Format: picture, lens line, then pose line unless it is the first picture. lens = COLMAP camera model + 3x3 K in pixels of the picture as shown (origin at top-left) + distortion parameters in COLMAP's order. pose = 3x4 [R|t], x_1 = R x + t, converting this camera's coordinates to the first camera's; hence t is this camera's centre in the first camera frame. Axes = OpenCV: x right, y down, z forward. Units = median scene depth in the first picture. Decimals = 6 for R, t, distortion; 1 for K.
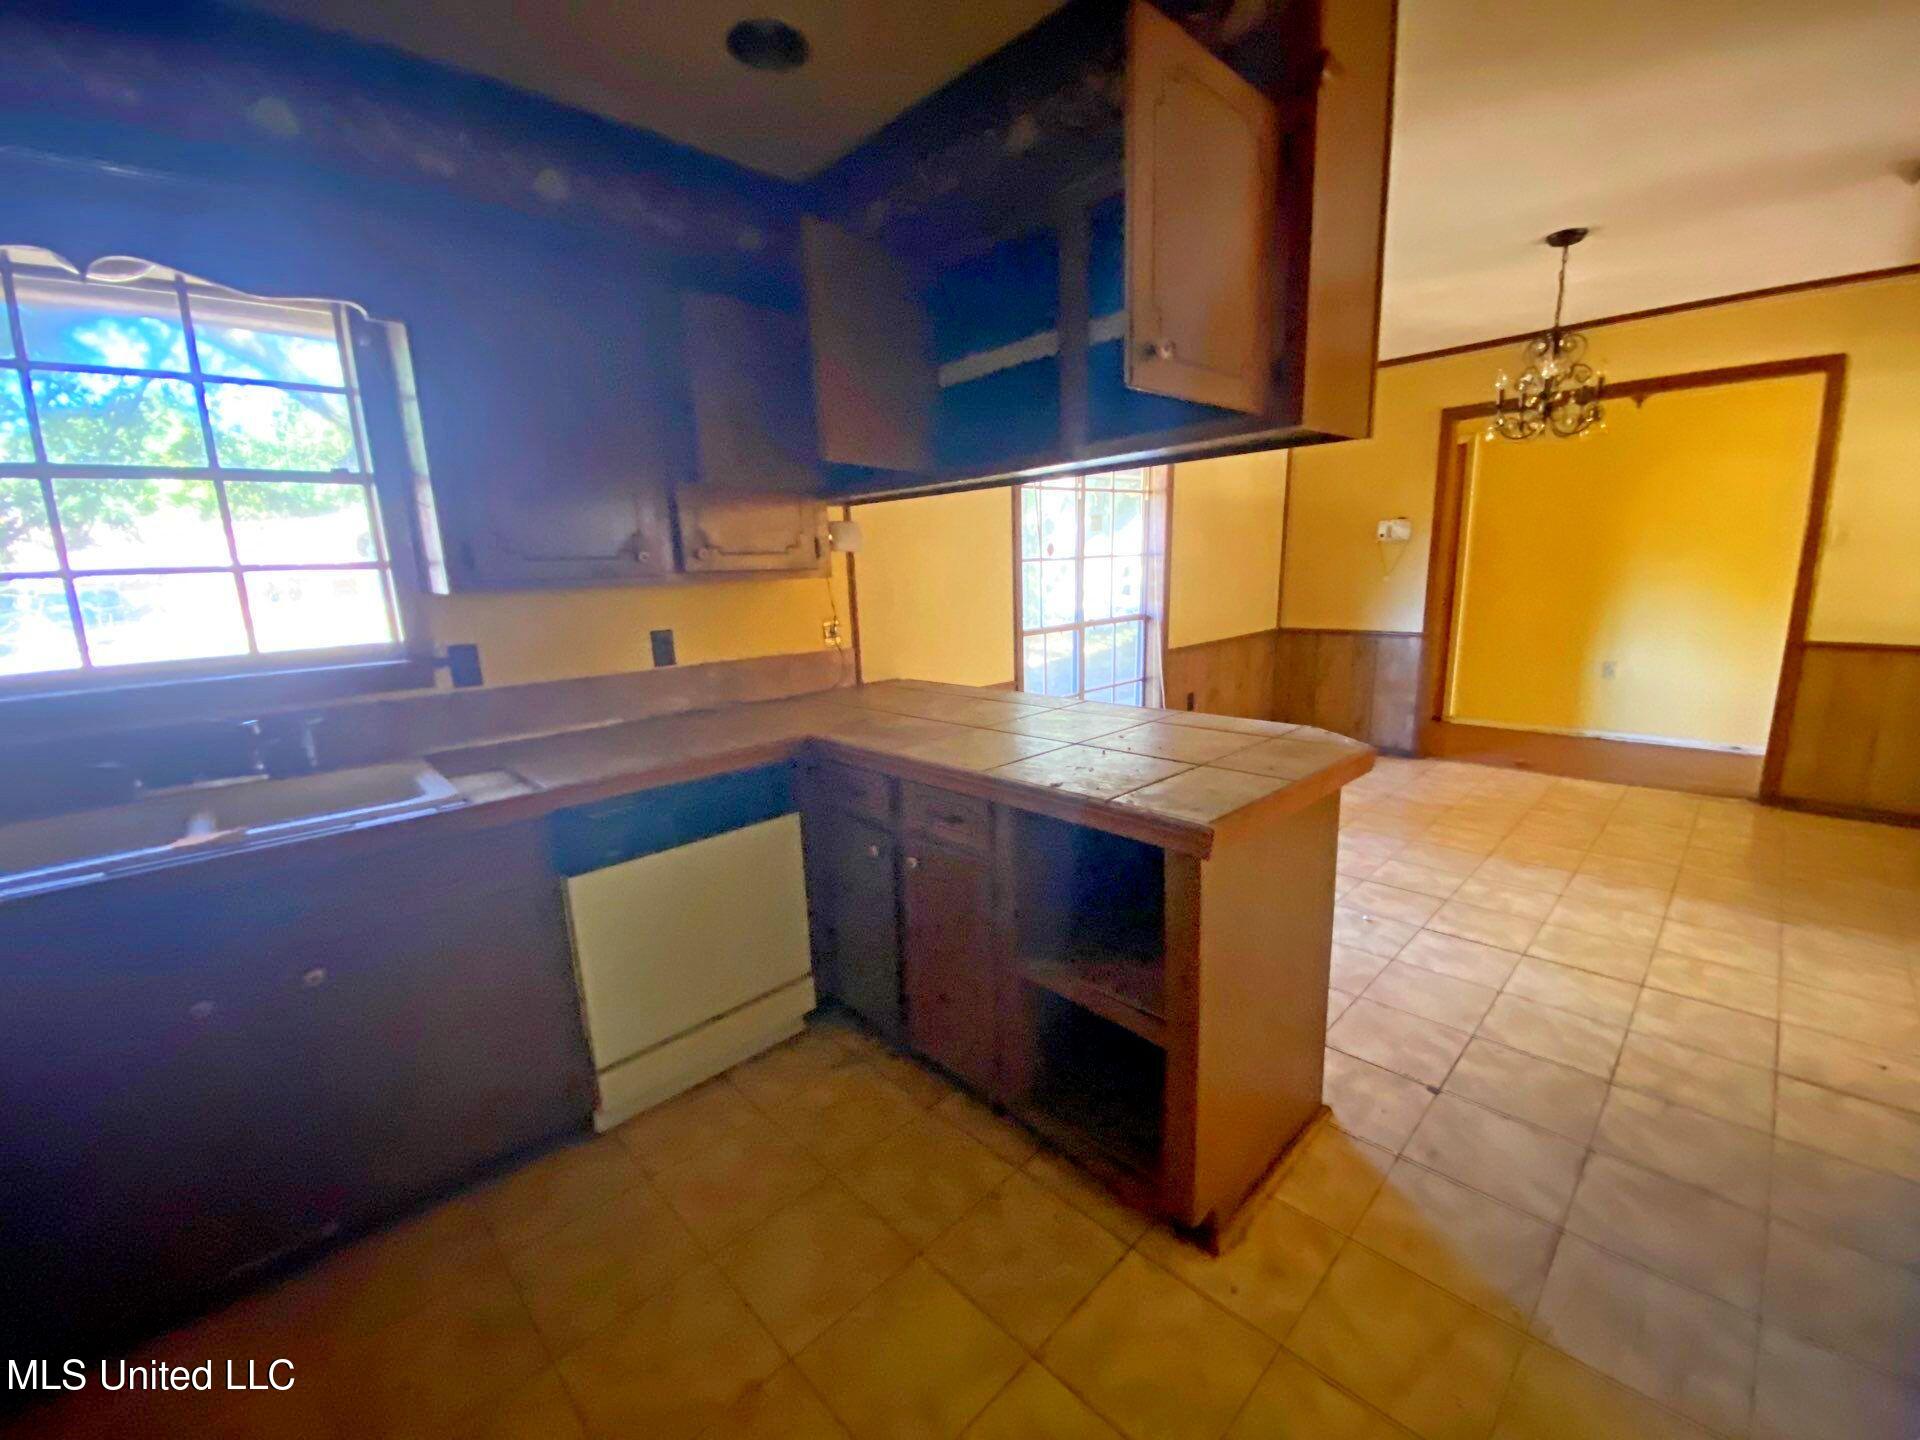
lens RADIAL K [[774.2, 0, 960.3], [0, 774.2, 730.7], [0, 0, 1]] dist [-0.004253, -0.011757]
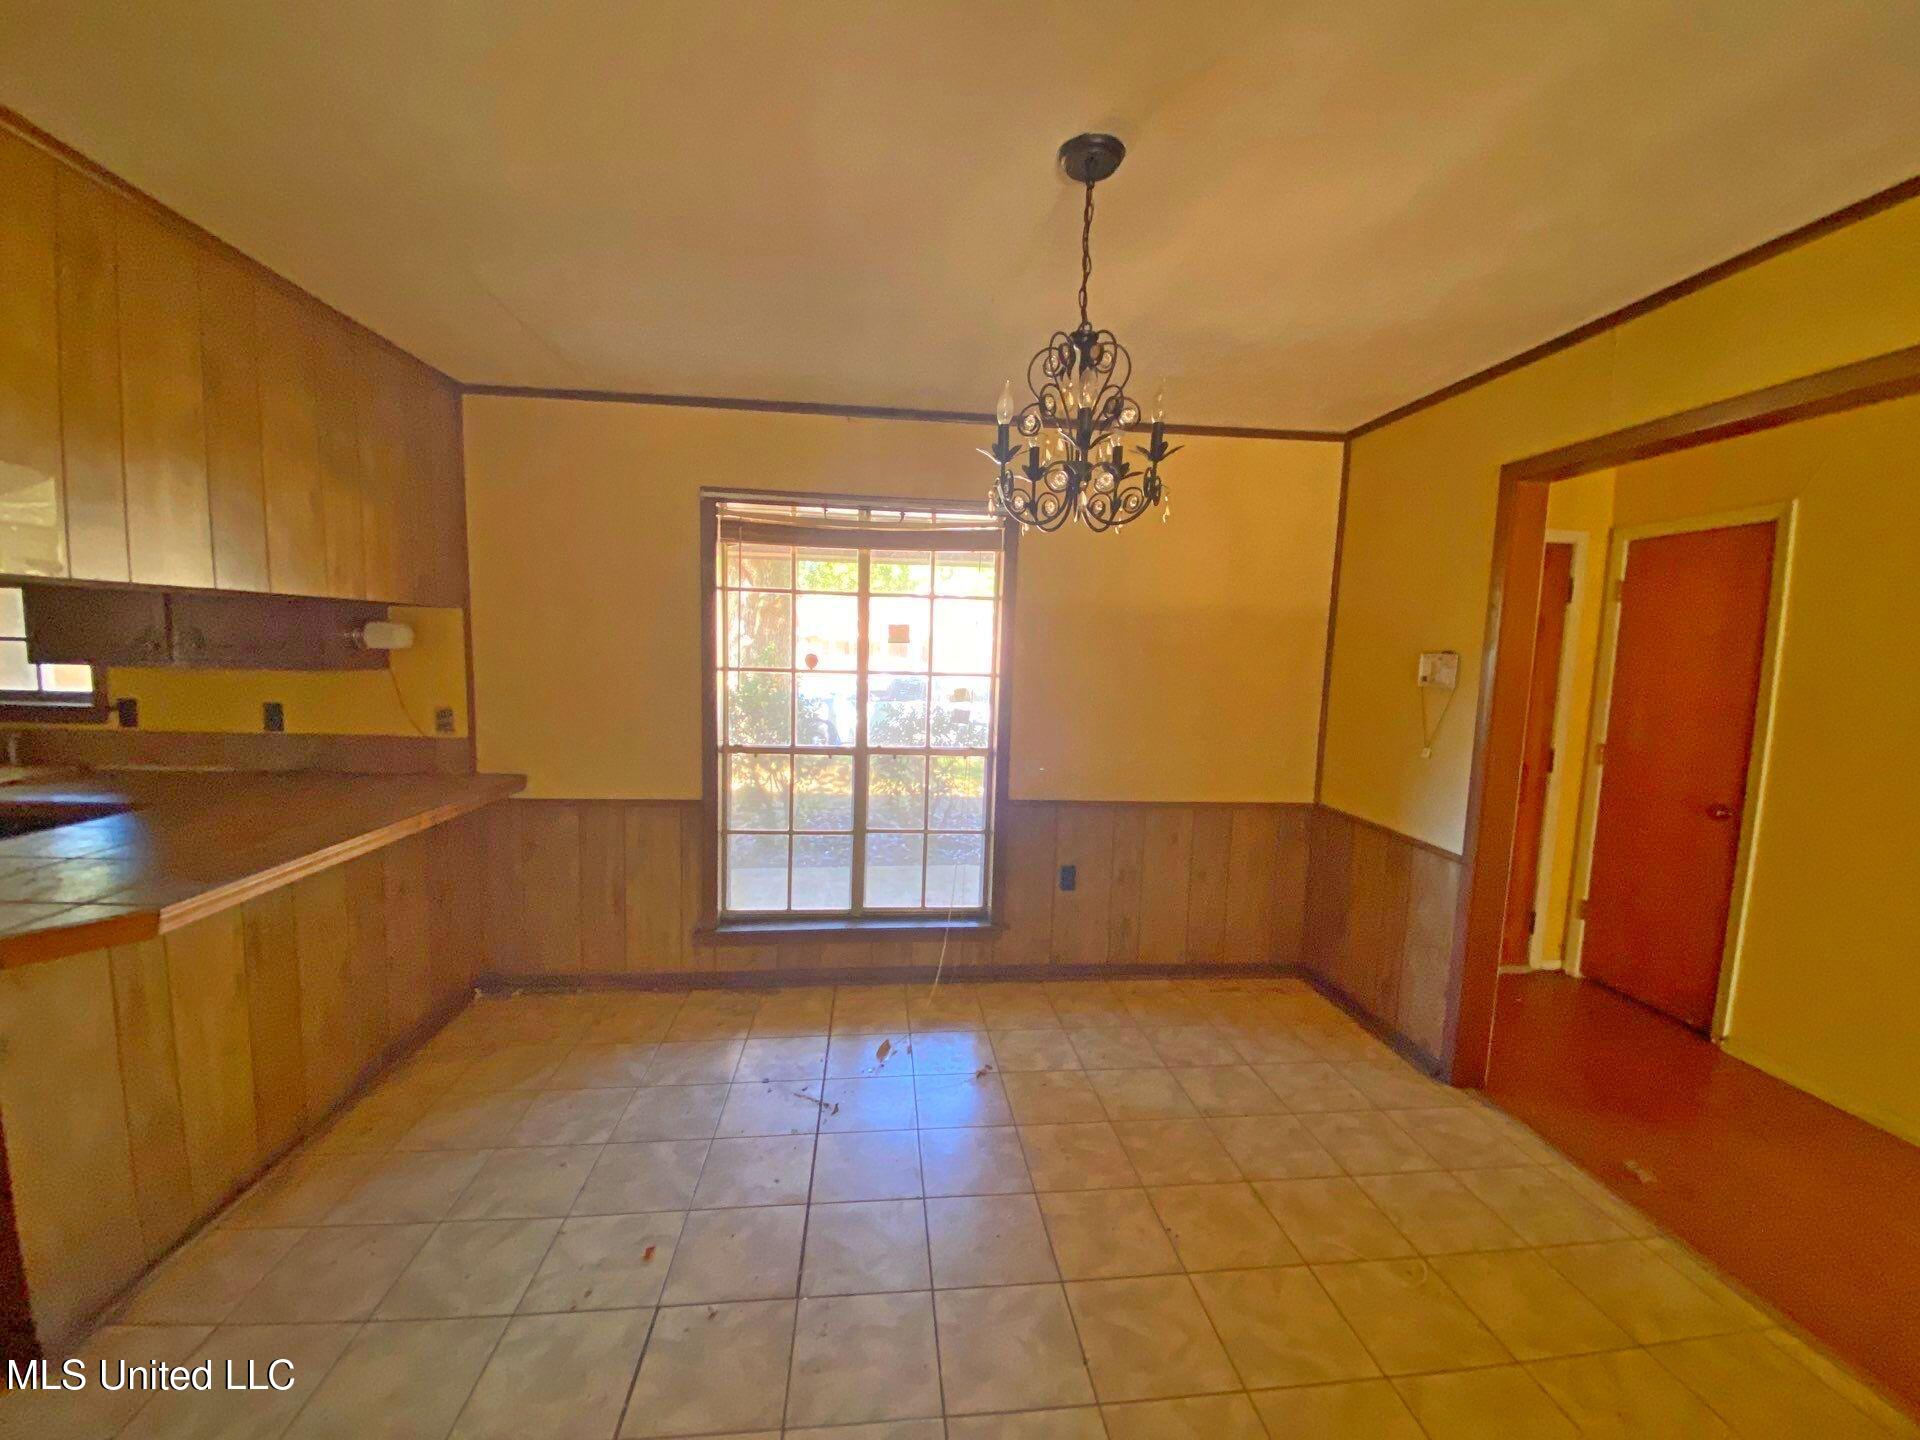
lens RADIAL K [[774.2, 0, 963.3], [0, 774.2, 734.1], [0, 0, 1]] dist [-0.004253, -0.011757]
pose [[0.795765, 0.134025, -0.590589, 1.200797], [-0.188341, 0.981614, -0.031010, -0.245972], [0.575574, 0.135909, 0.806377, 0.637552]]
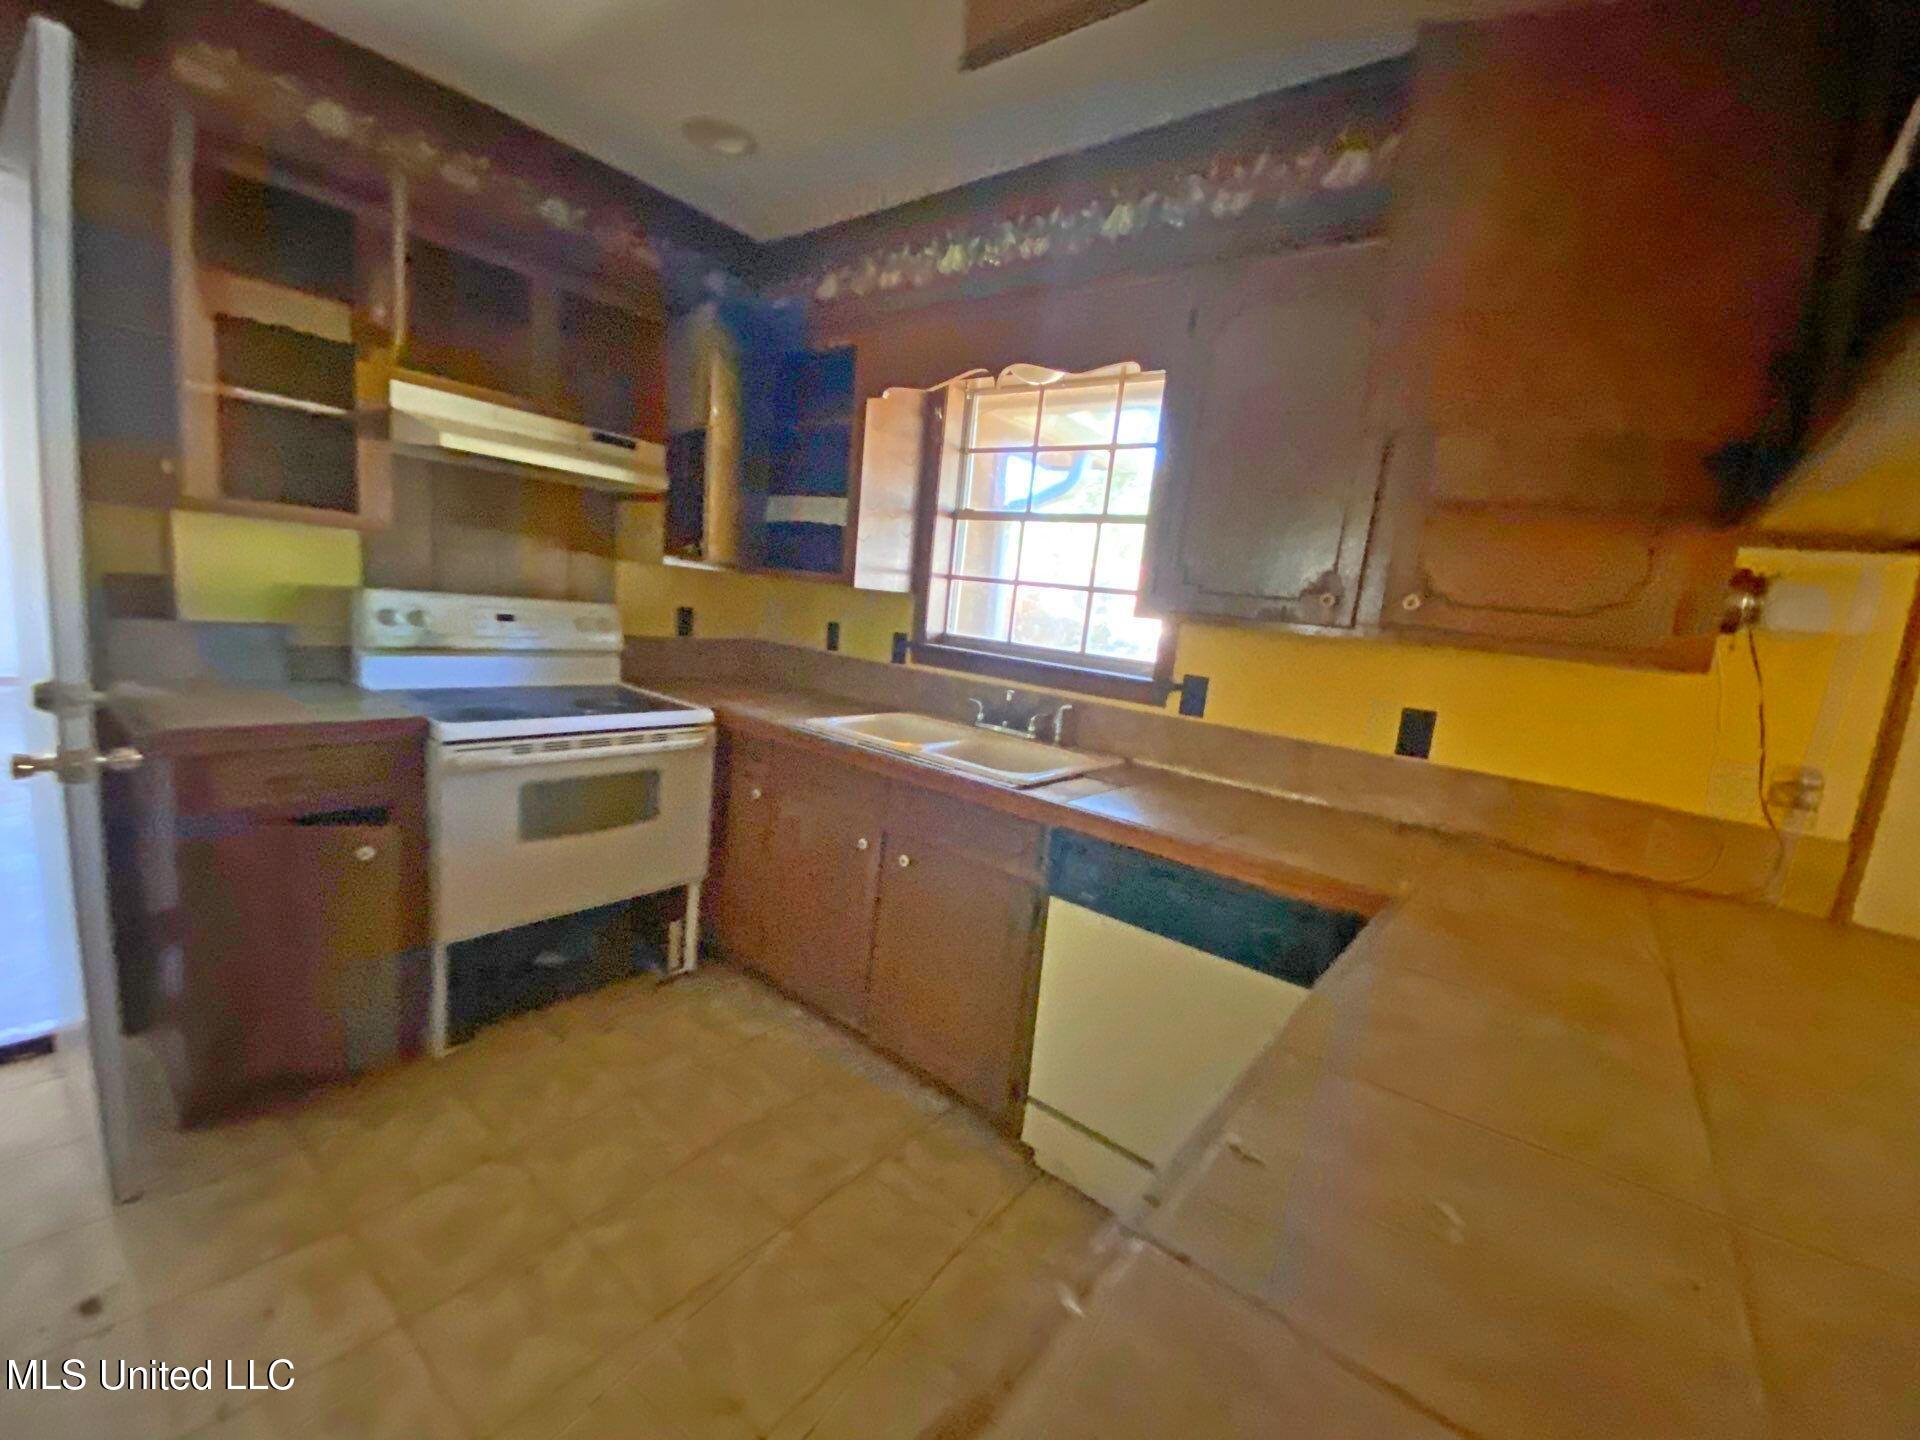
lens RADIAL K [[774.2, 0, 961.3], [0, 774.2, 725.8], [0, 0, 1]] dist [-0.004253, -0.011757]
pose [[0.106078, 0.192593, -0.975528, 0.282584], [-0.311103, 0.938239, 0.151402, -0.088727], [0.944438, 0.287429, 0.159443, 0.462831]]
